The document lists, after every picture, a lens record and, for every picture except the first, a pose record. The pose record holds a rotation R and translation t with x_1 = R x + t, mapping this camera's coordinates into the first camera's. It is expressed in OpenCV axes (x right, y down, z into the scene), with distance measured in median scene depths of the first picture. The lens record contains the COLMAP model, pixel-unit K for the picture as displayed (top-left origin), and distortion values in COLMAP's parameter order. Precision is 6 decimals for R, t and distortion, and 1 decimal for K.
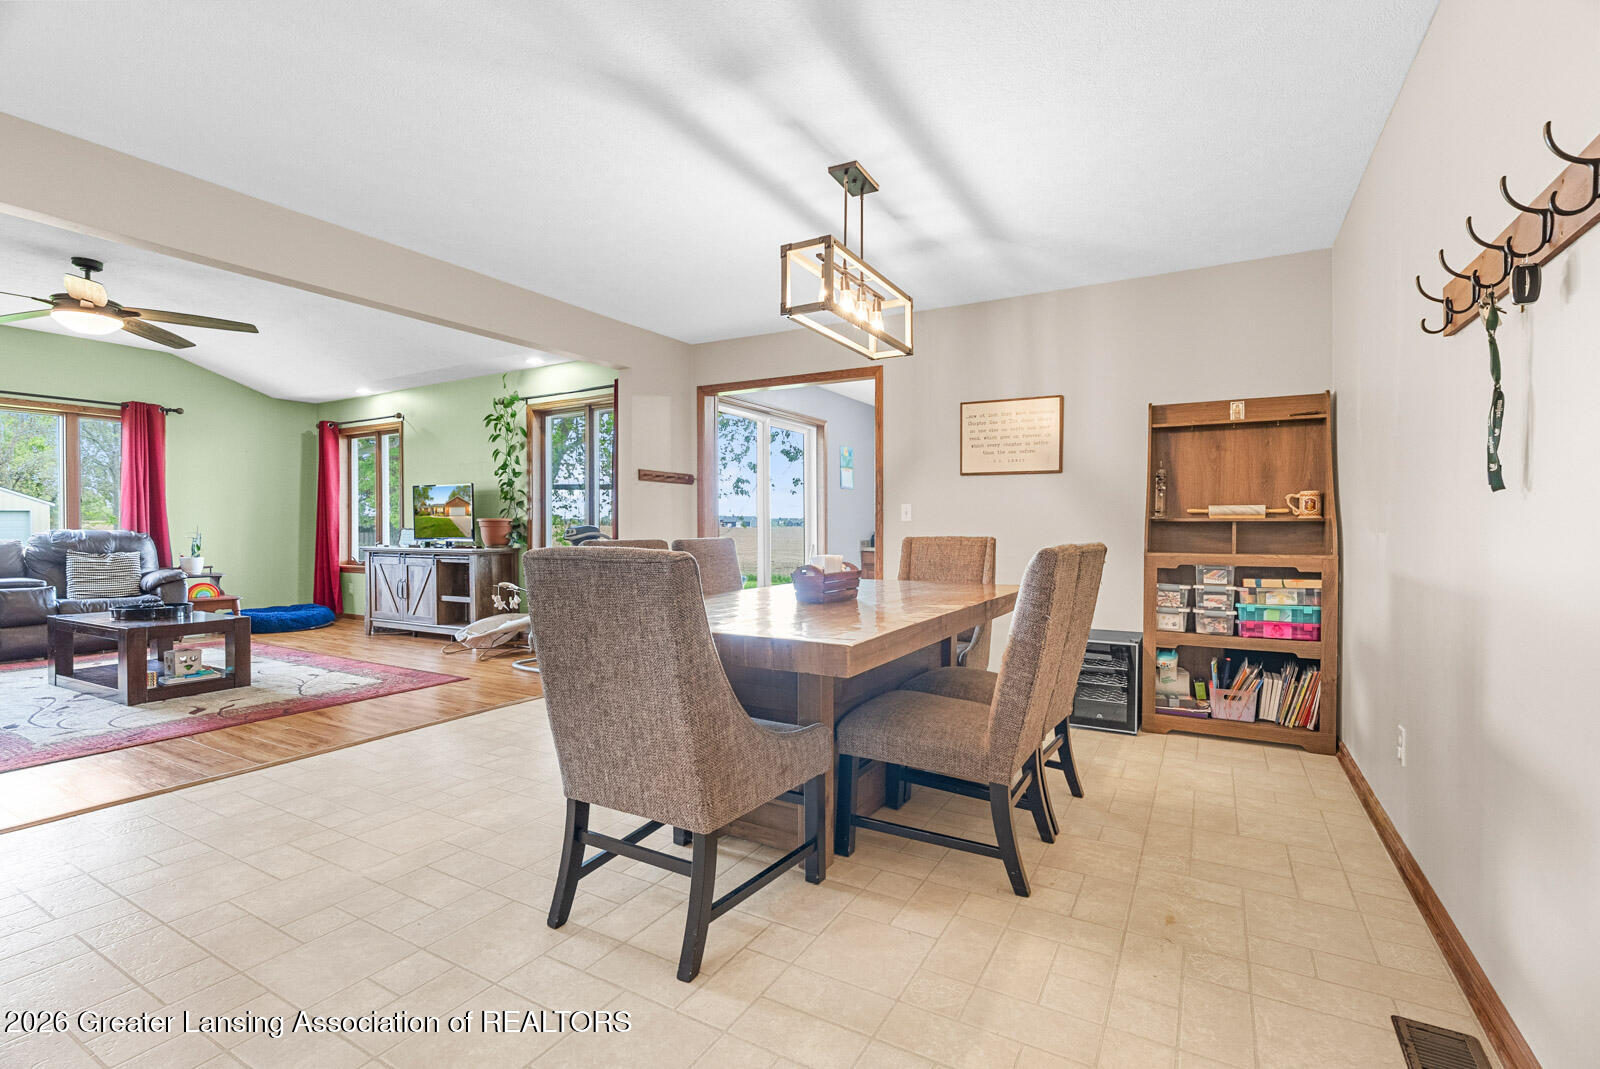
lens RADIAL K [[723.2, 0, 796.9], [0, 723.2, 529.9], [0, 0, 1]] dist [-0.001738, 0.001552]
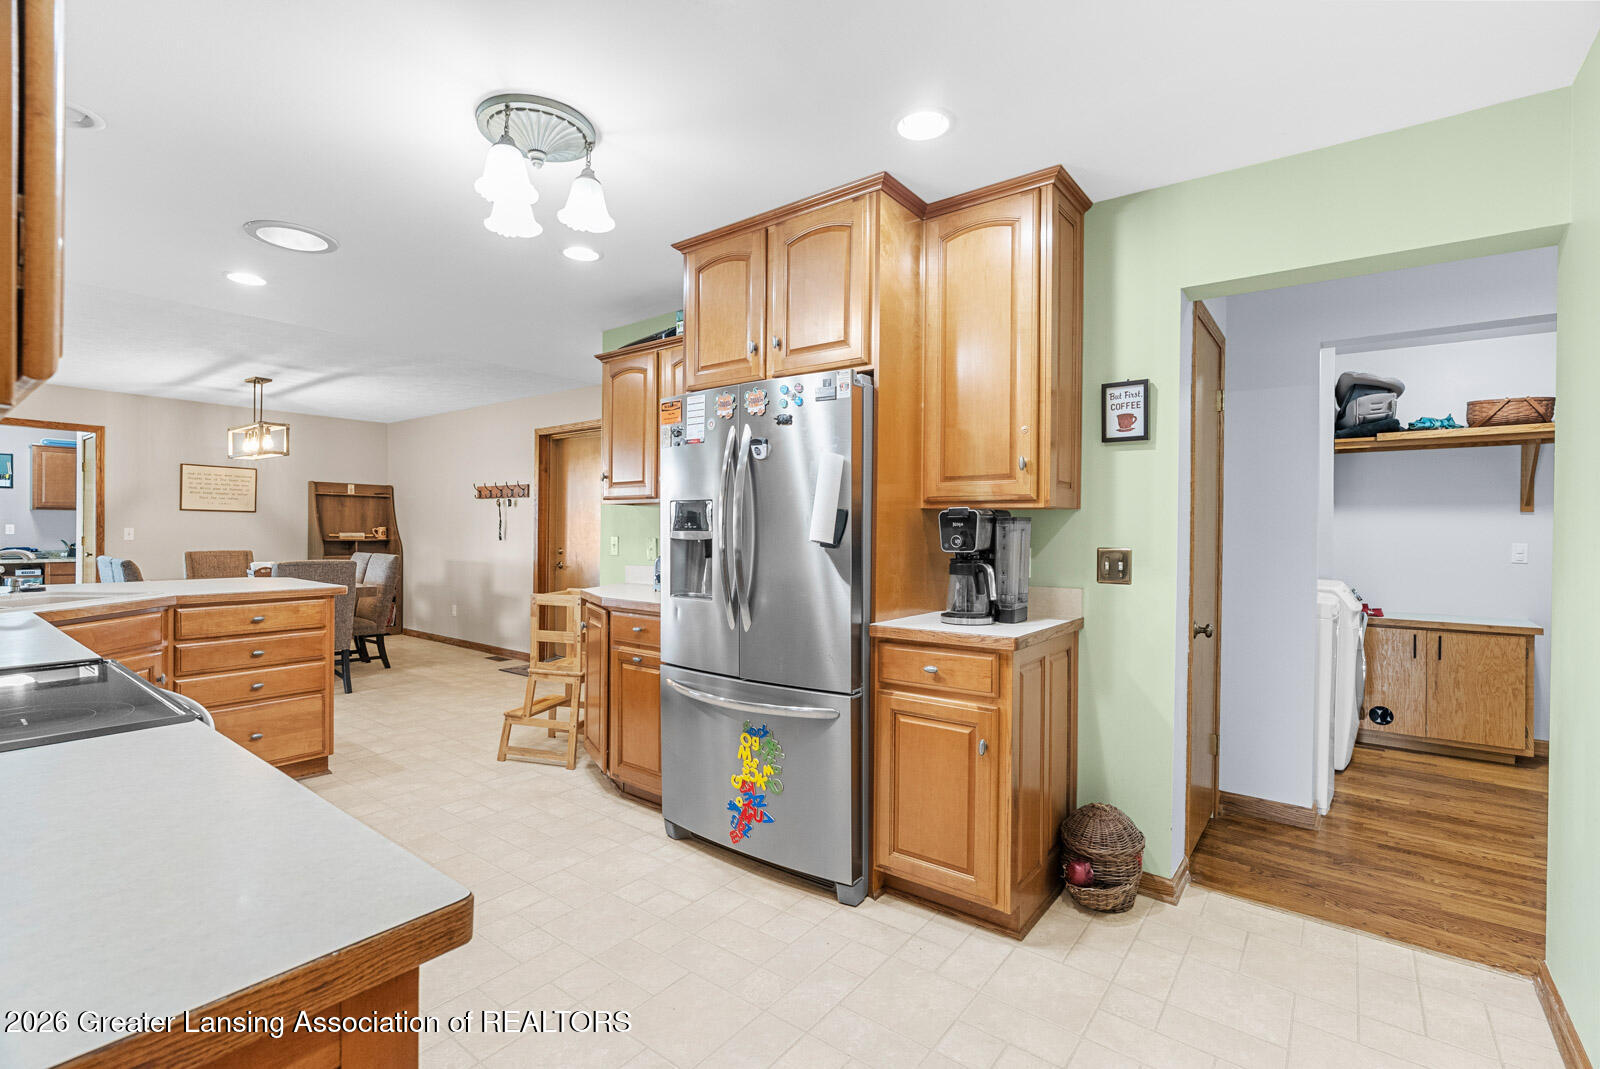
lens RADIAL K [[723.2, 0, 803.0], [0, 723.2, 534.6], [0, 0, 1]] dist [-0.001738, 0.001552]
pose [[0.134172, -0.004727, 0.990947, -0.796425], [-0.008175, 0.999949, 0.005877, -0.030972], [-0.990924, -0.008889, 0.134127, -0.369617]]
